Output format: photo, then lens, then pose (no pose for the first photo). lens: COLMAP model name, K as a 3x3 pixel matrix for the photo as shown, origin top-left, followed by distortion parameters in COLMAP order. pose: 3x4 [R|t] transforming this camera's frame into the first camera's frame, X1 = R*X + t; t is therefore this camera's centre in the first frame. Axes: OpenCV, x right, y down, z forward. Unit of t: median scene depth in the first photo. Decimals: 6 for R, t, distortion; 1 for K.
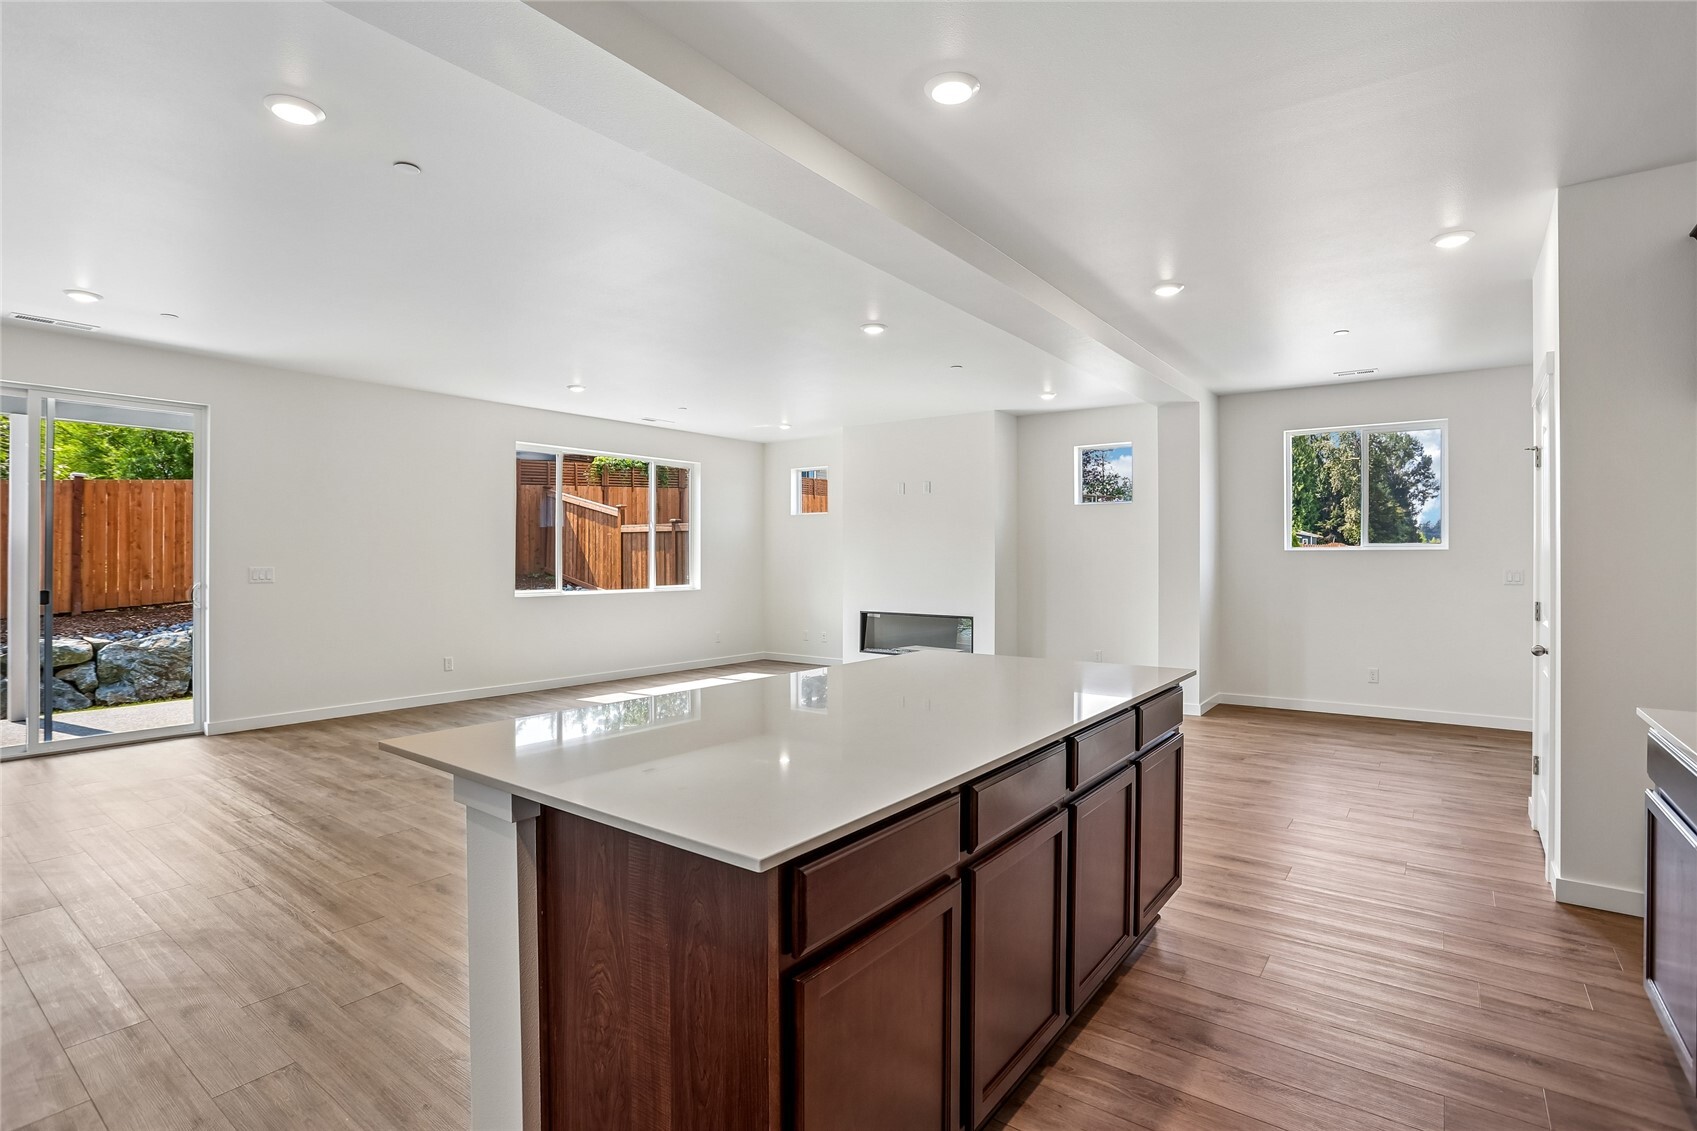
lens RADIAL K [[819.3, 0, 845.3], [0, 819.3, 564.6], [0, 0, 1]] dist [-0.018749, -0.000074]
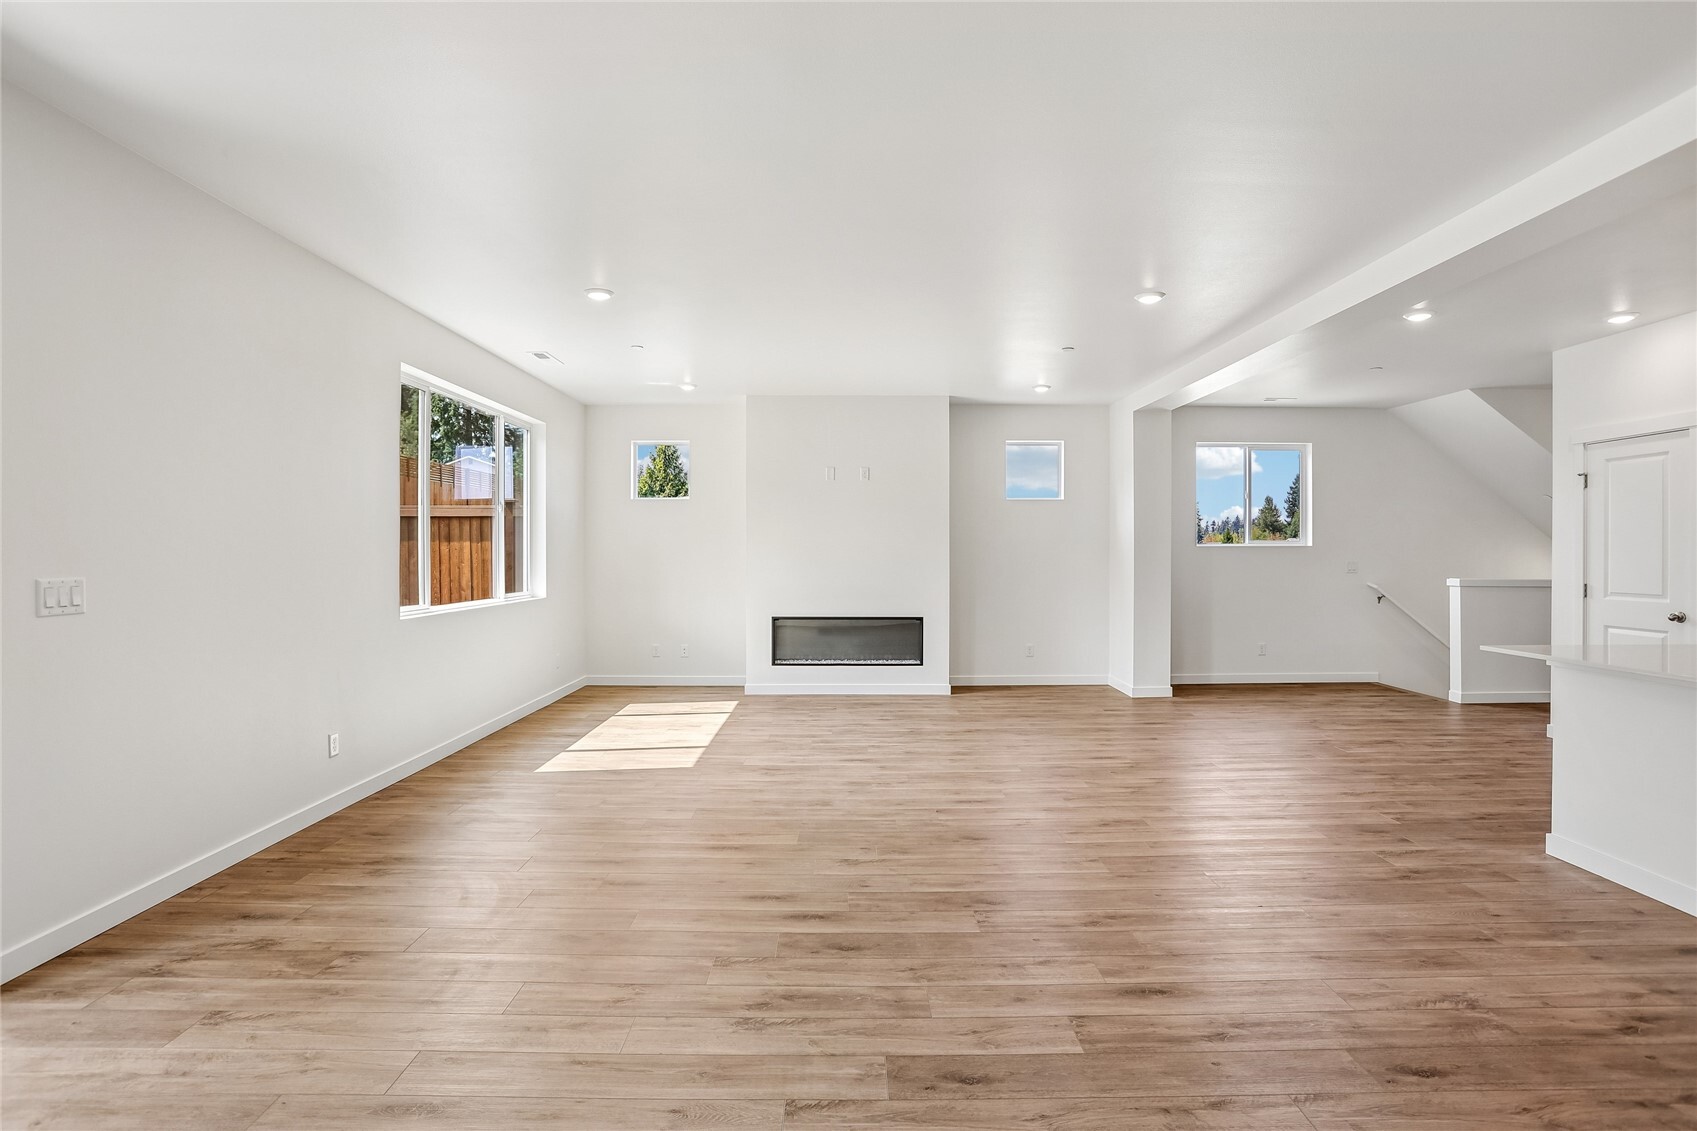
lens RADIAL K [[837.2, 0, 849.4], [0, 837.2, 553.9], [0, 0, 1]] dist [-0.003362, -0.000100]
pose [[0.795818, -0.002896, 0.605529, -0.480495], [0.008650, 0.999941, -0.006585, -0.002032], [-0.605474, 0.010479, 0.795796, 0.292735]]
